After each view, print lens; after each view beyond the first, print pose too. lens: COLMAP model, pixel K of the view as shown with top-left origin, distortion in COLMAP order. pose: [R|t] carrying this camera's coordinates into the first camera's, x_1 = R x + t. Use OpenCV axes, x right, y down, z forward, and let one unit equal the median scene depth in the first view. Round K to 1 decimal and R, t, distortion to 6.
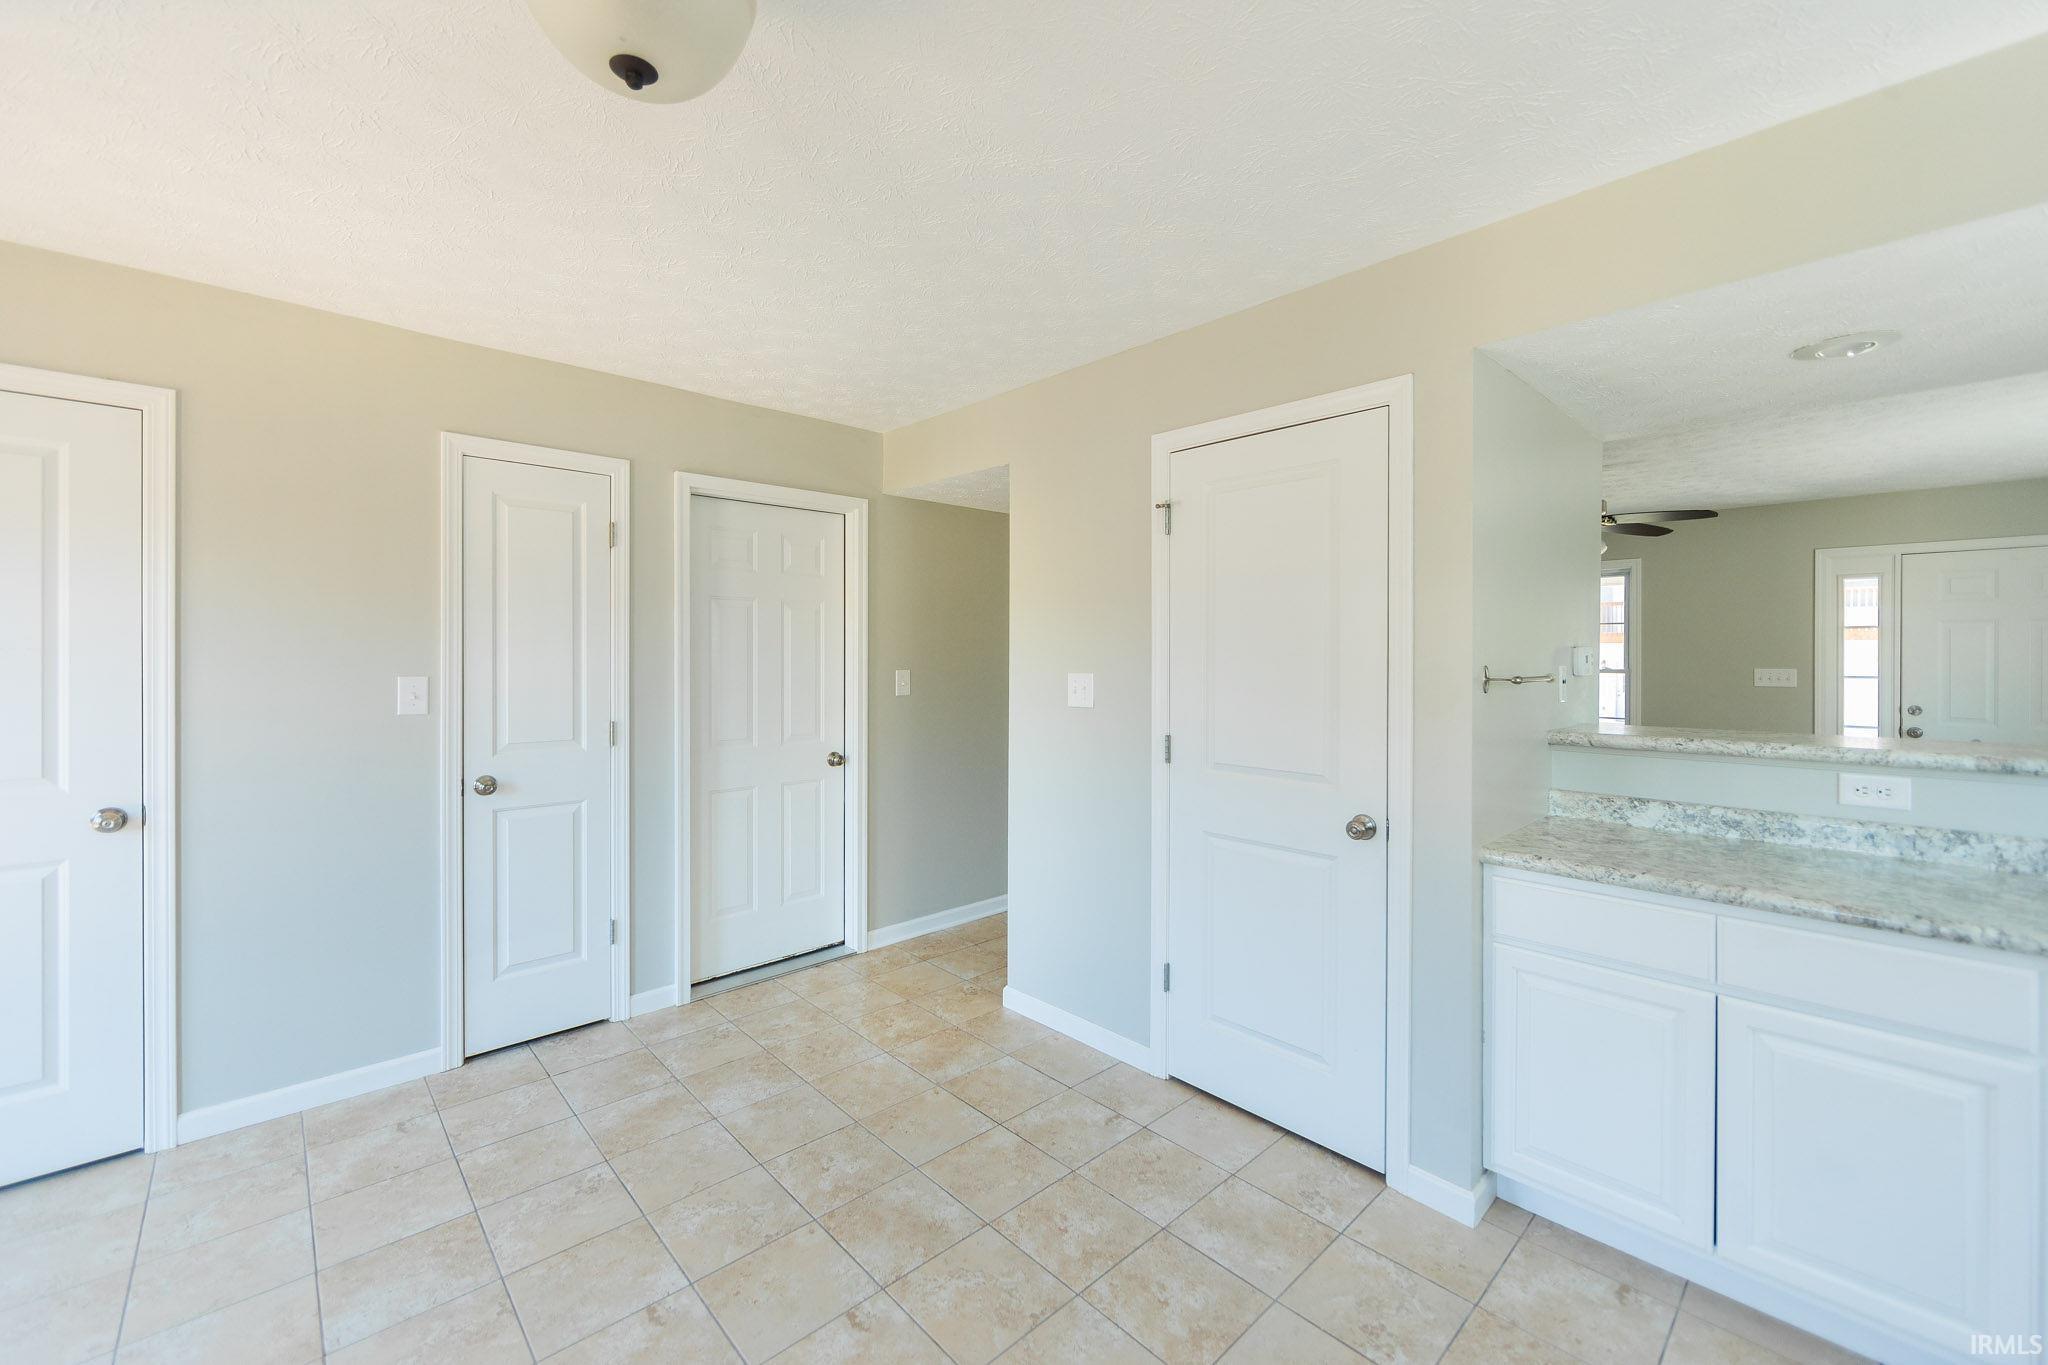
lens RADIAL K [[848.0, 0, 1040.7], [0, 848.0, 654.4], [0, 0, 1]] dist [-0.001139, -0.000204]
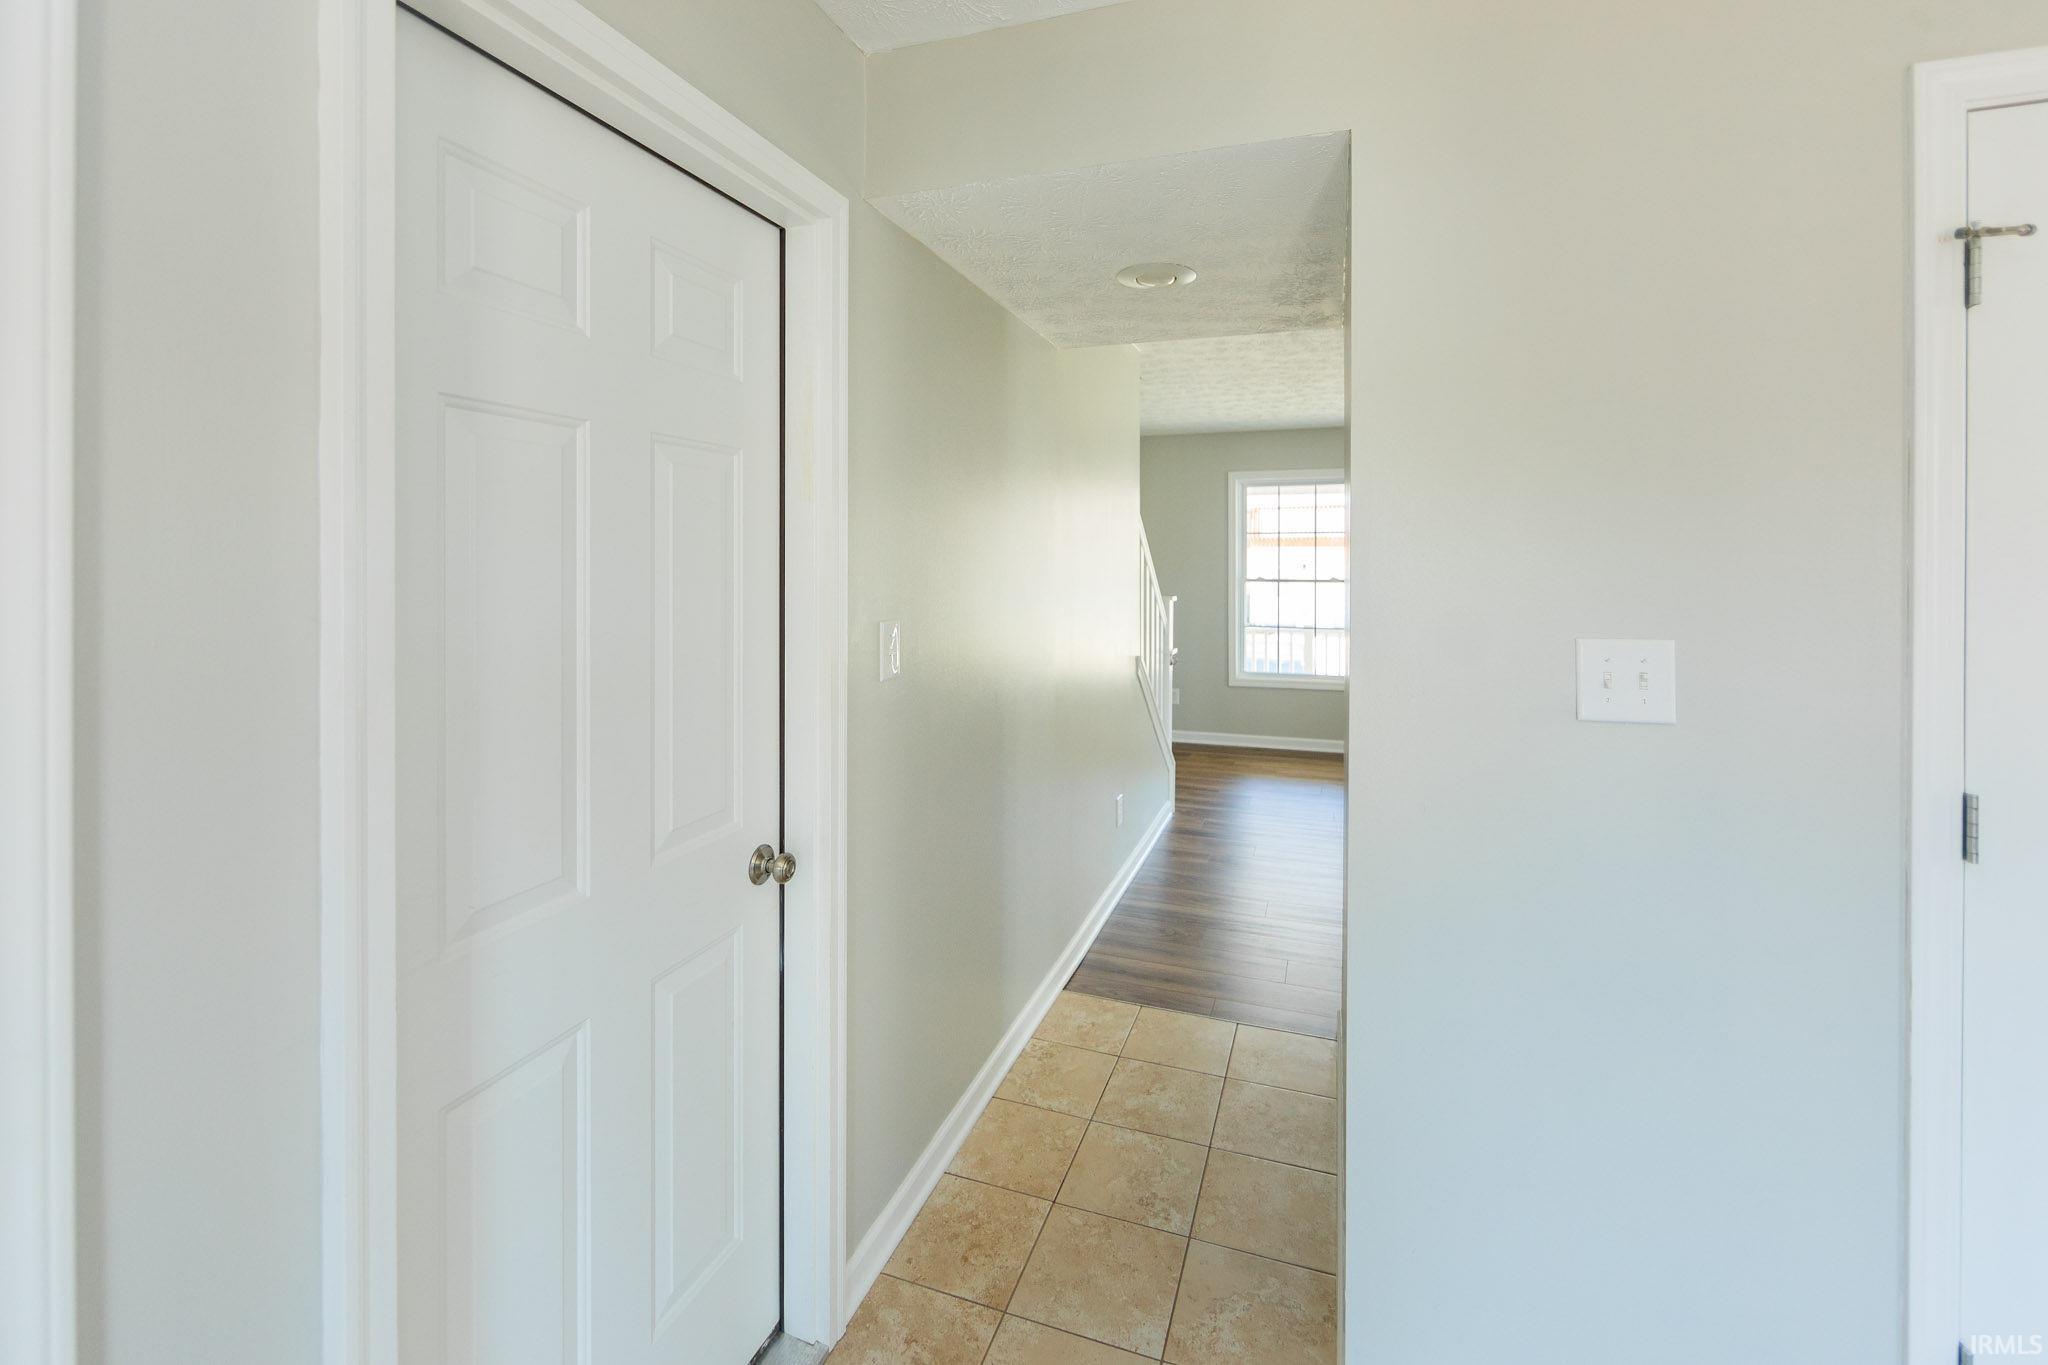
lens RADIAL K [[848.0, 0, 1036.7], [0, 848.0, 568.0], [0, 0, 1]] dist [-0.001139, -0.000204]
pose [[0.882370, 0.002621, 0.470549, -0.335481], [-0.000431, 0.999989, -0.004763, -0.008750], [-0.470556, 0.004000, 0.882361, 0.642195]]
